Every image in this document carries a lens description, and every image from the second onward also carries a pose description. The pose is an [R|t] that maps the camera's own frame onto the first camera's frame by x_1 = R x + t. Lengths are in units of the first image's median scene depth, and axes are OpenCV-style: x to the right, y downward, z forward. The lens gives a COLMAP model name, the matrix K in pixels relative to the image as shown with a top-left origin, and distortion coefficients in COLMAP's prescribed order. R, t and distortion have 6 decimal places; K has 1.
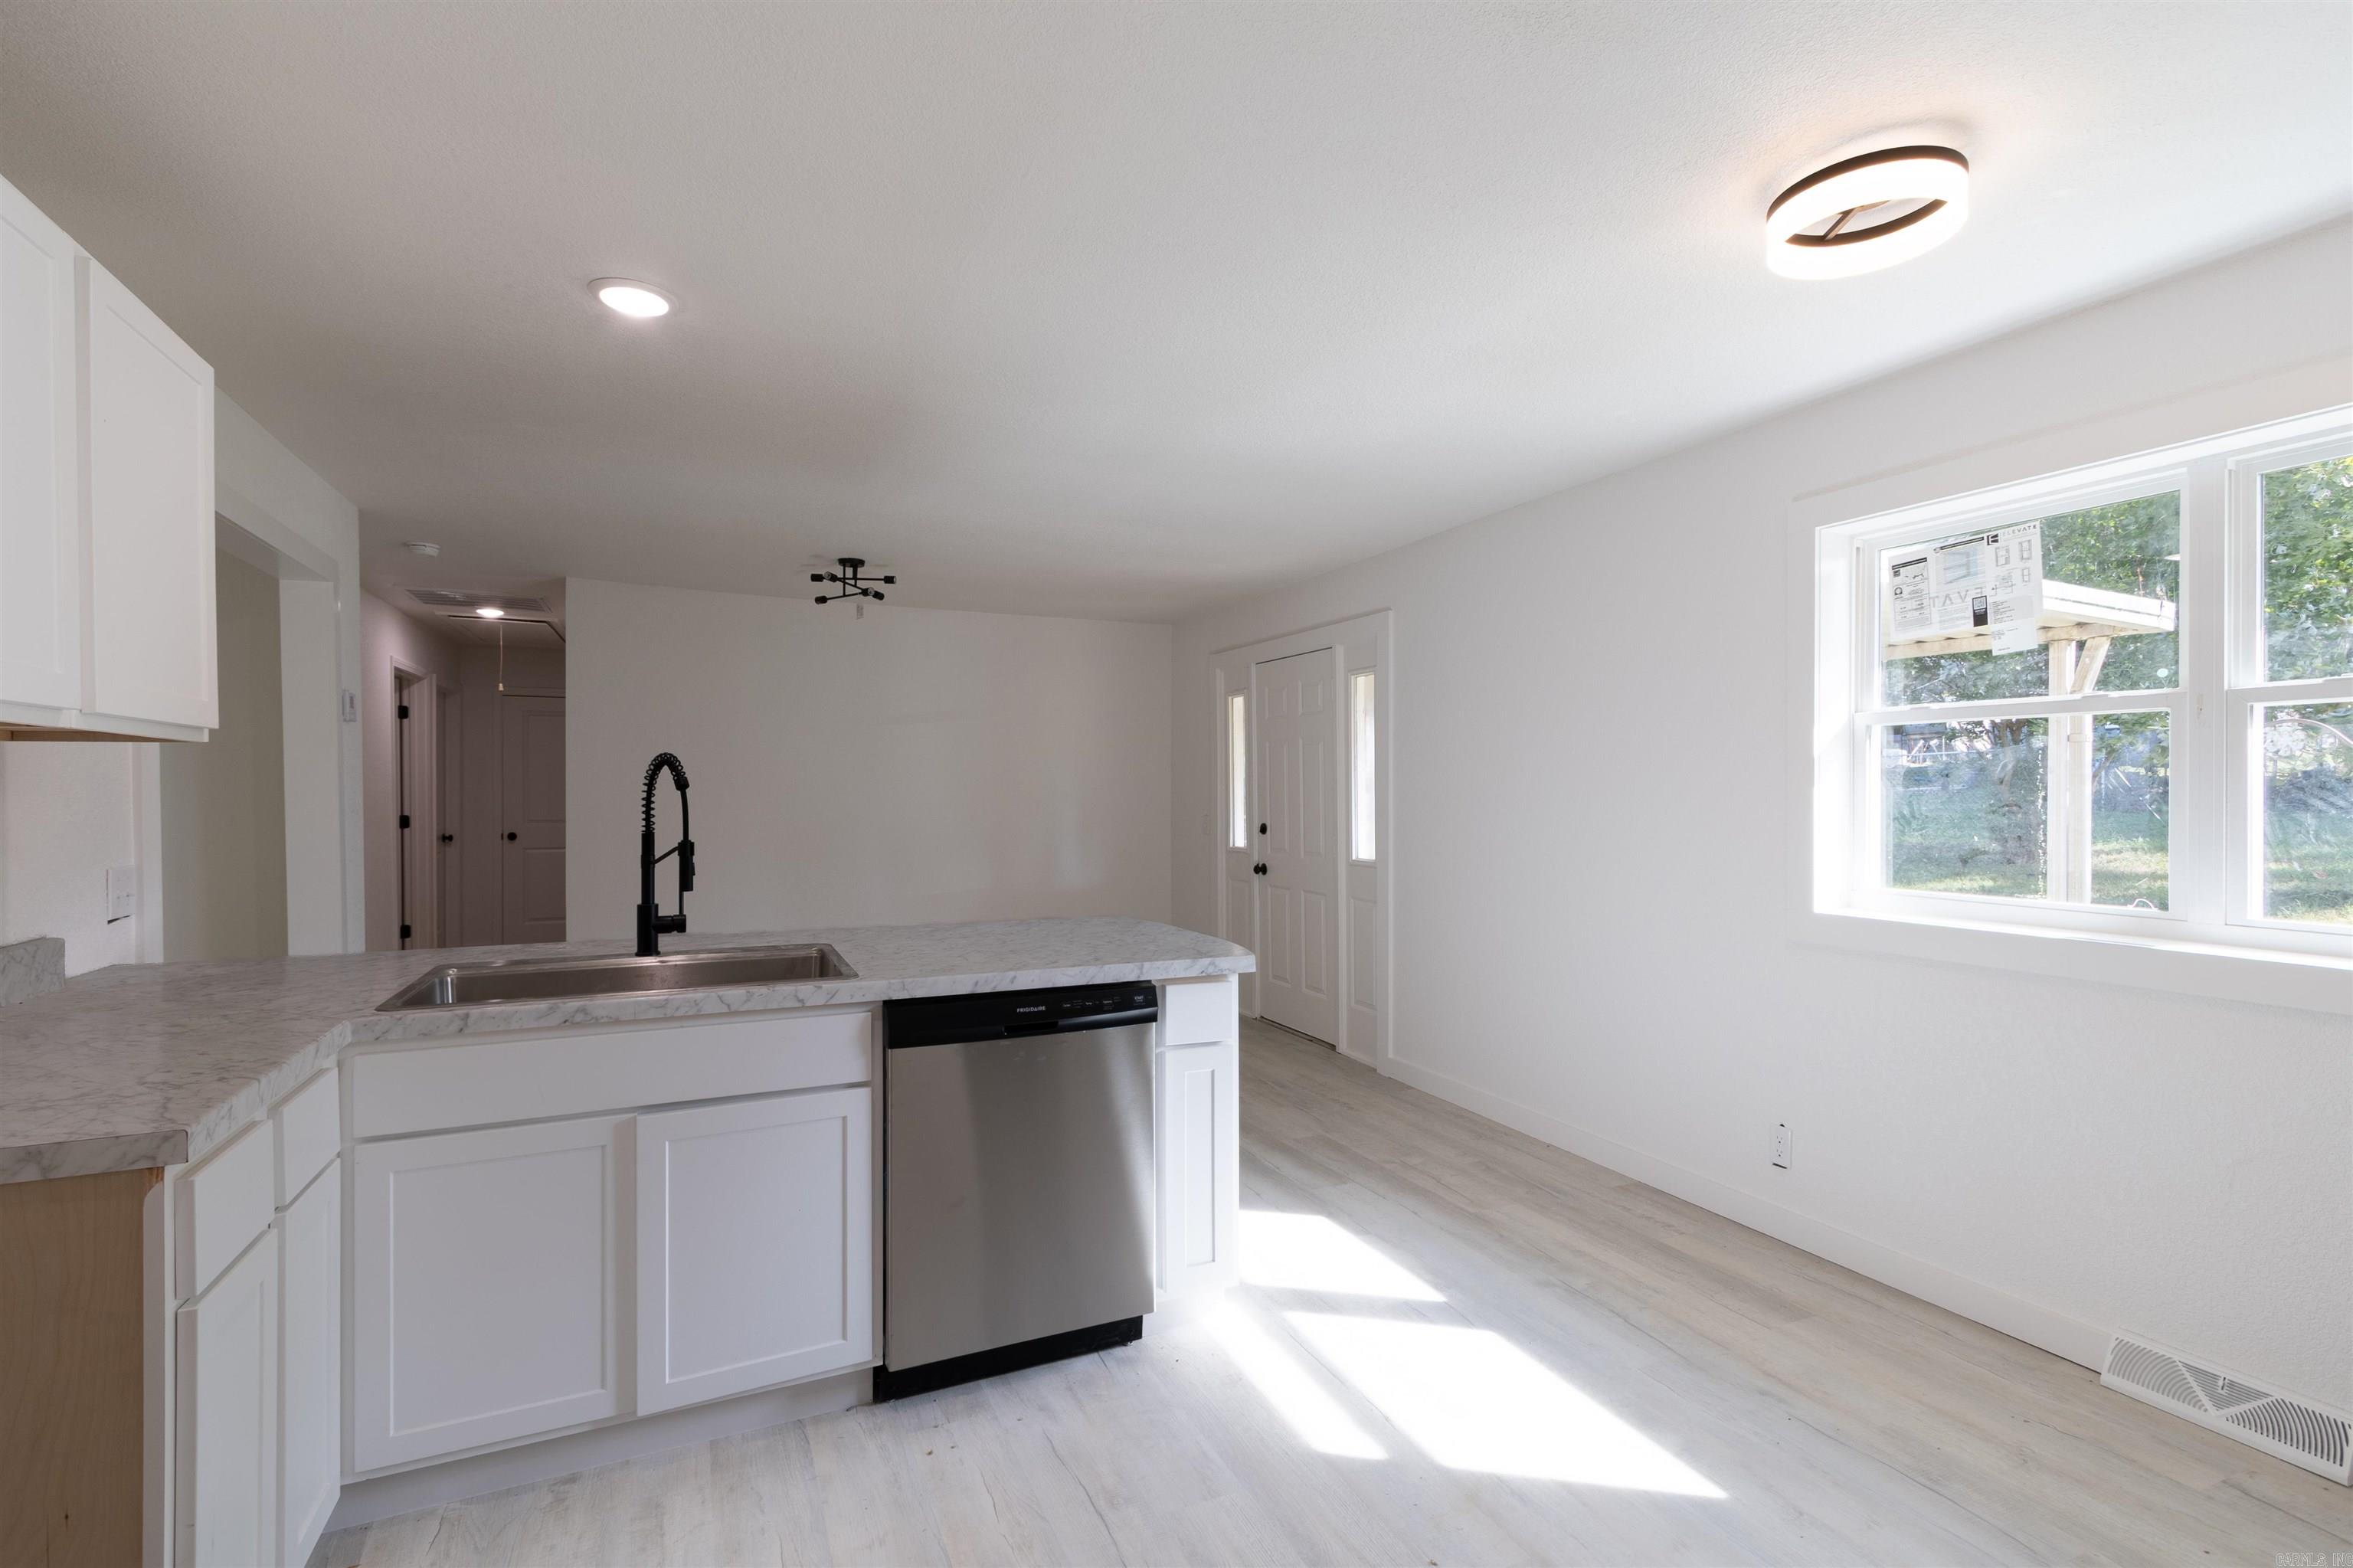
lens RADIAL K [[1075.1, 0, 1167.3], [0, 1075.1, 790.0], [0, 0, 1]] dist [0.007437, -0.003409]
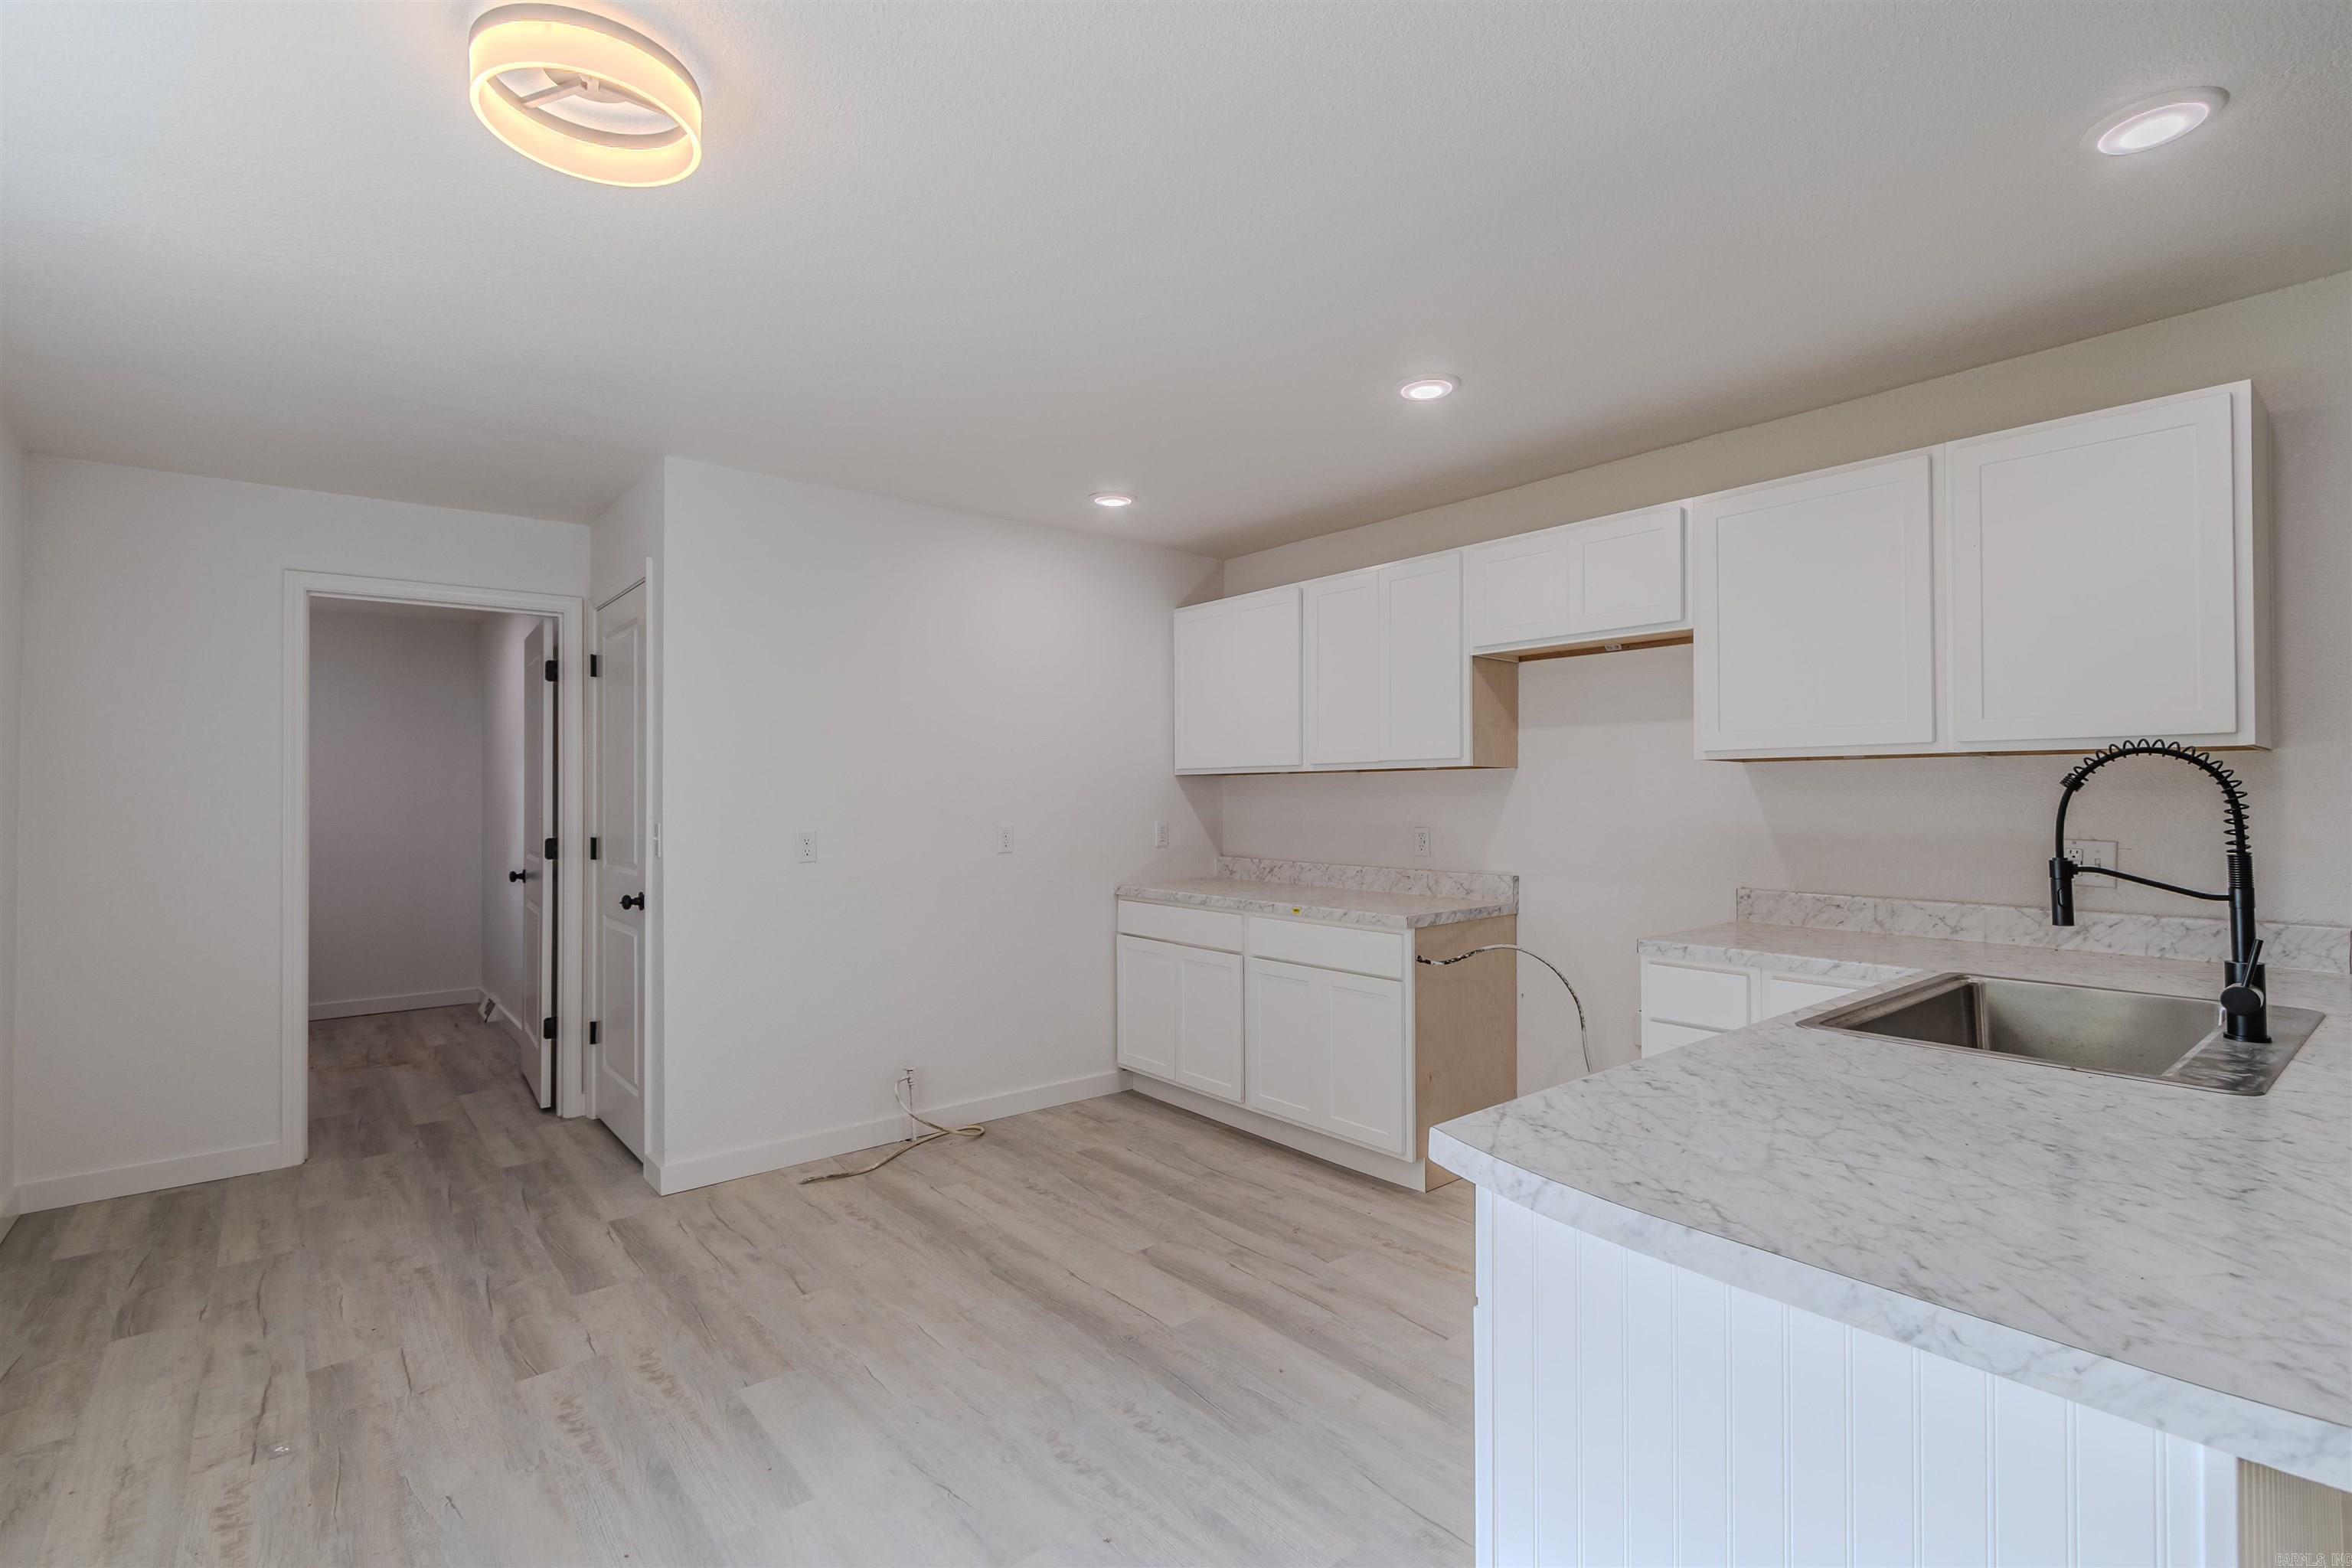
lens RADIAL K [[1074.6, 0, 1164.1], [0, 1074.6, 782.7], [0, 0, 1]] dist [0.007437, -0.003409]
pose [[-0.966656, -0.001238, -0.256074, 0.338859], [0.002262, 0.999908, -0.013371, 0.003494], [0.256067, -0.013505, -0.966565, 1.501546]]
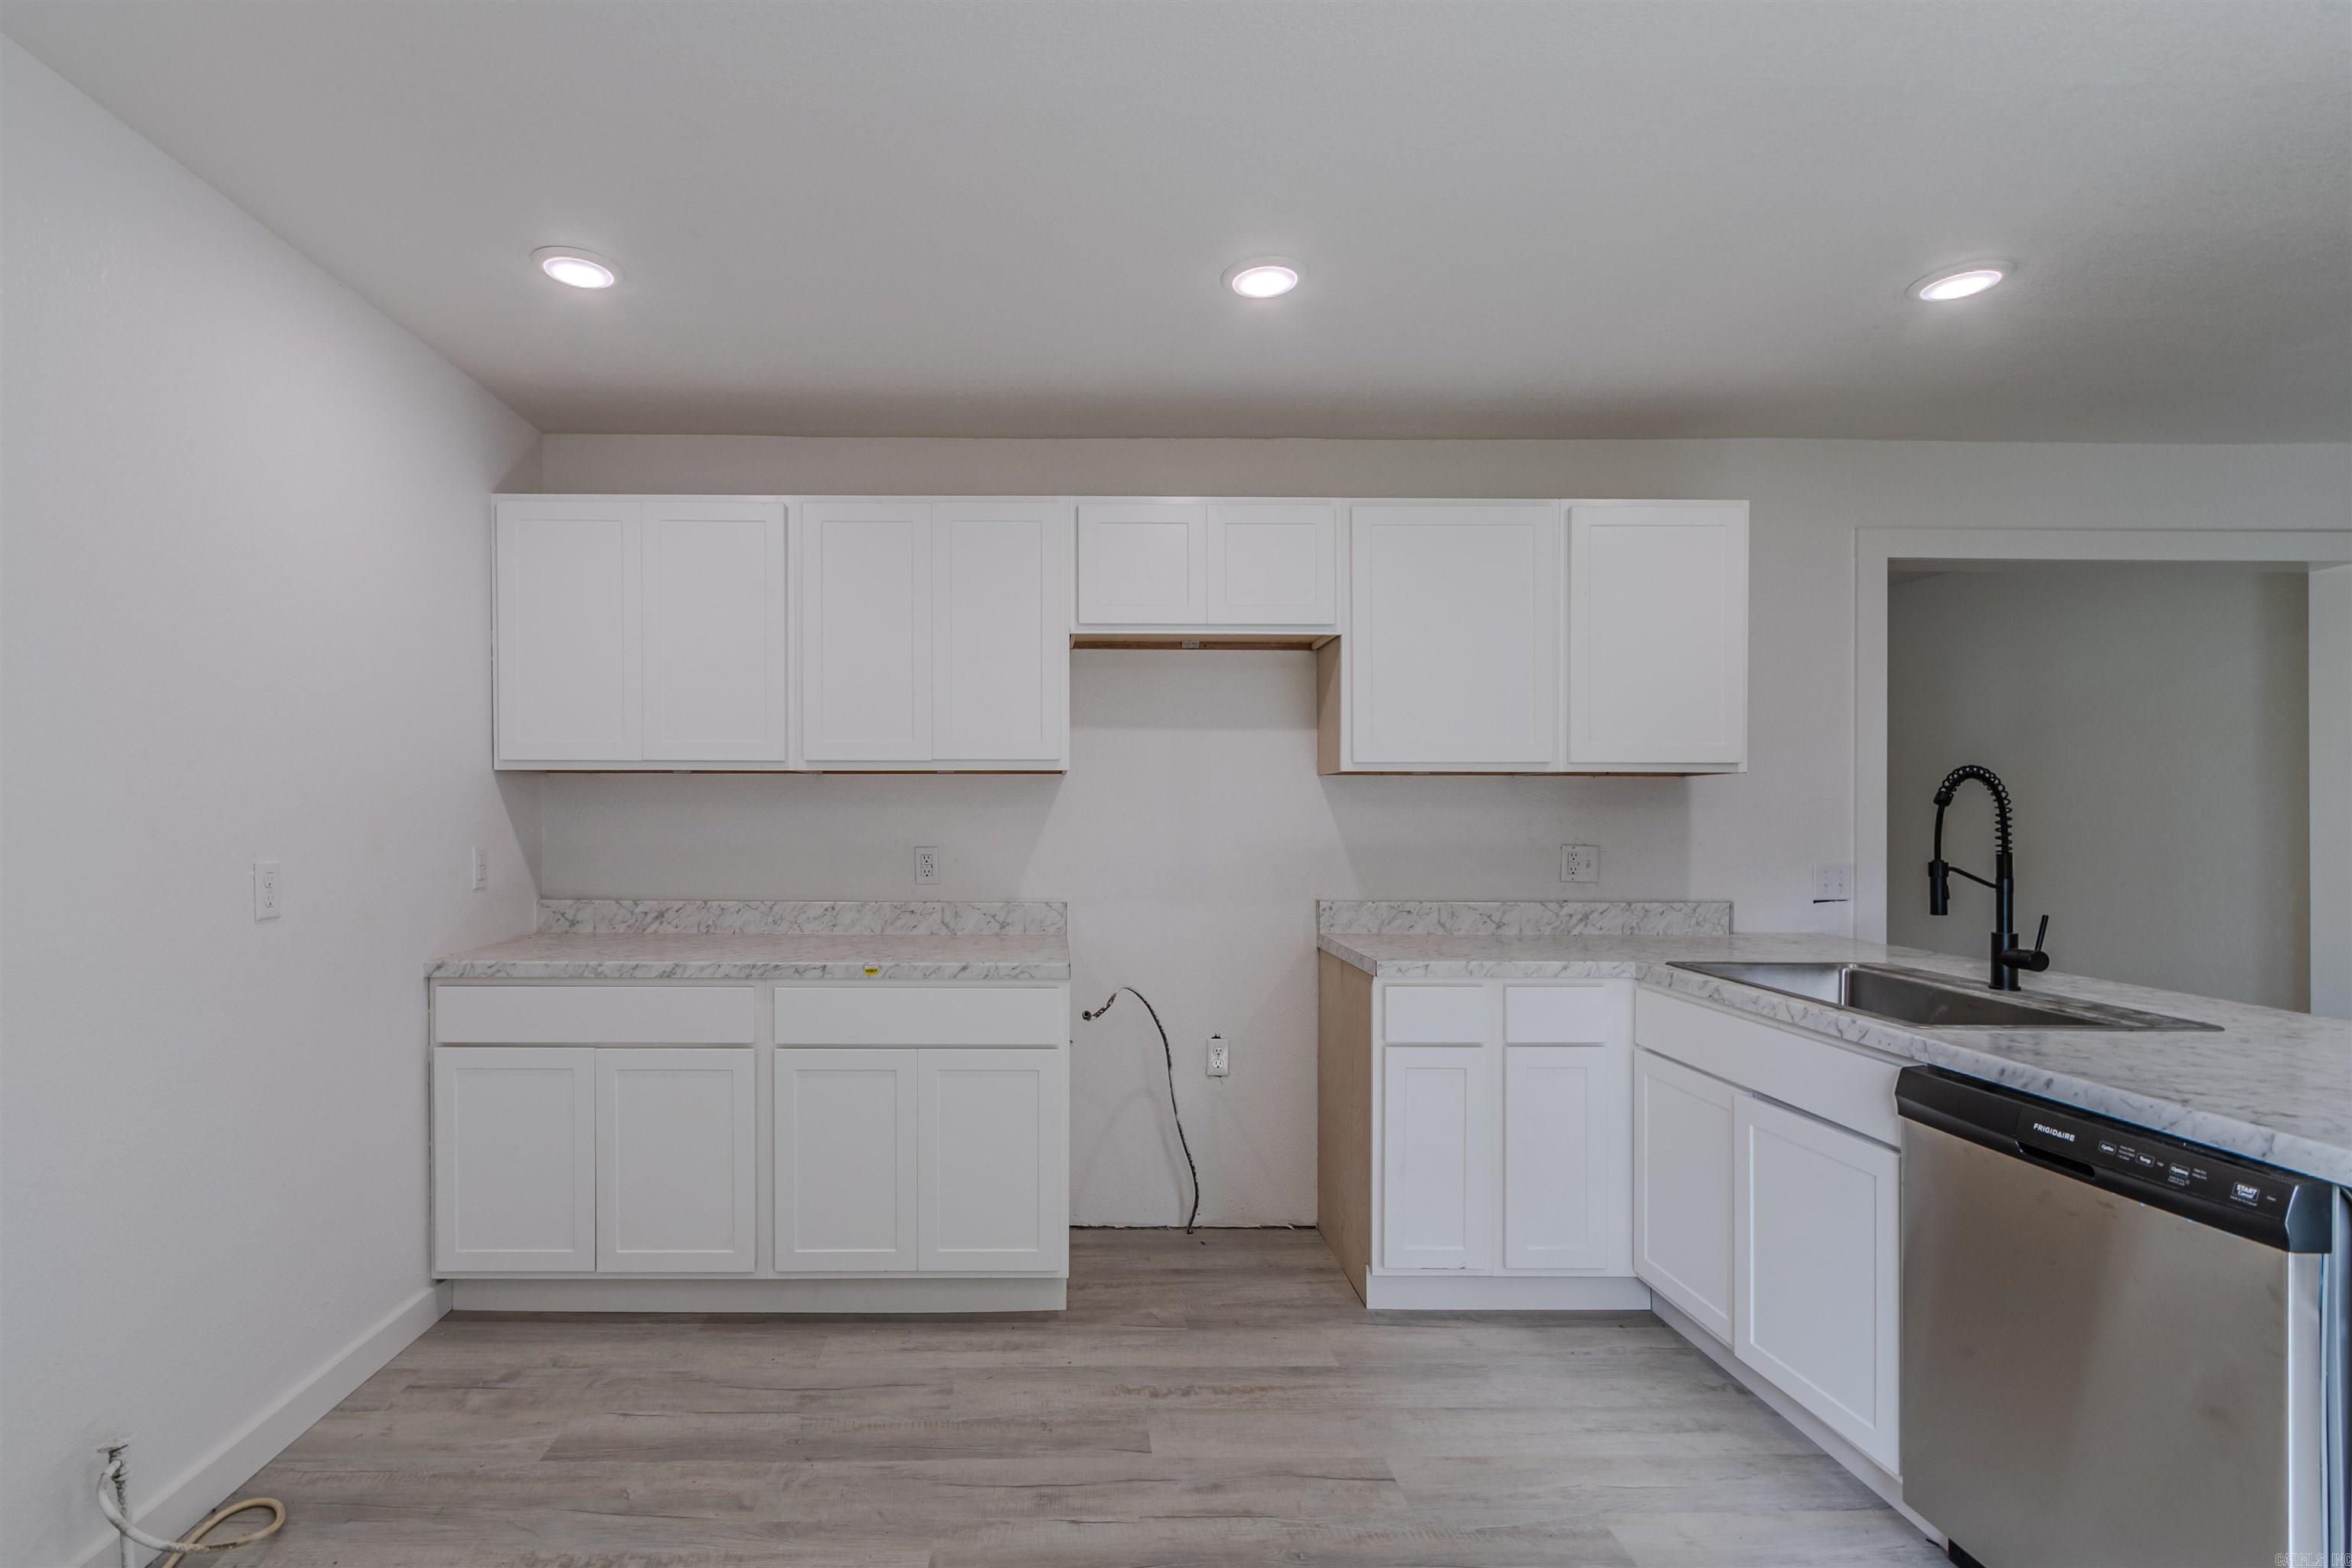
lens RADIAL K [[1124.2, 0, 1060.0], [0, 1124.2, 822.8], [0, 0, 1]] dist [0.005870, -0.000950]
pose [[-0.401873, 0.012729, -0.915607, 0.712927], [-0.001590, 0.999892, 0.014598, 0.001921], [0.915694, 0.007322, -0.401809, 0.666279]]
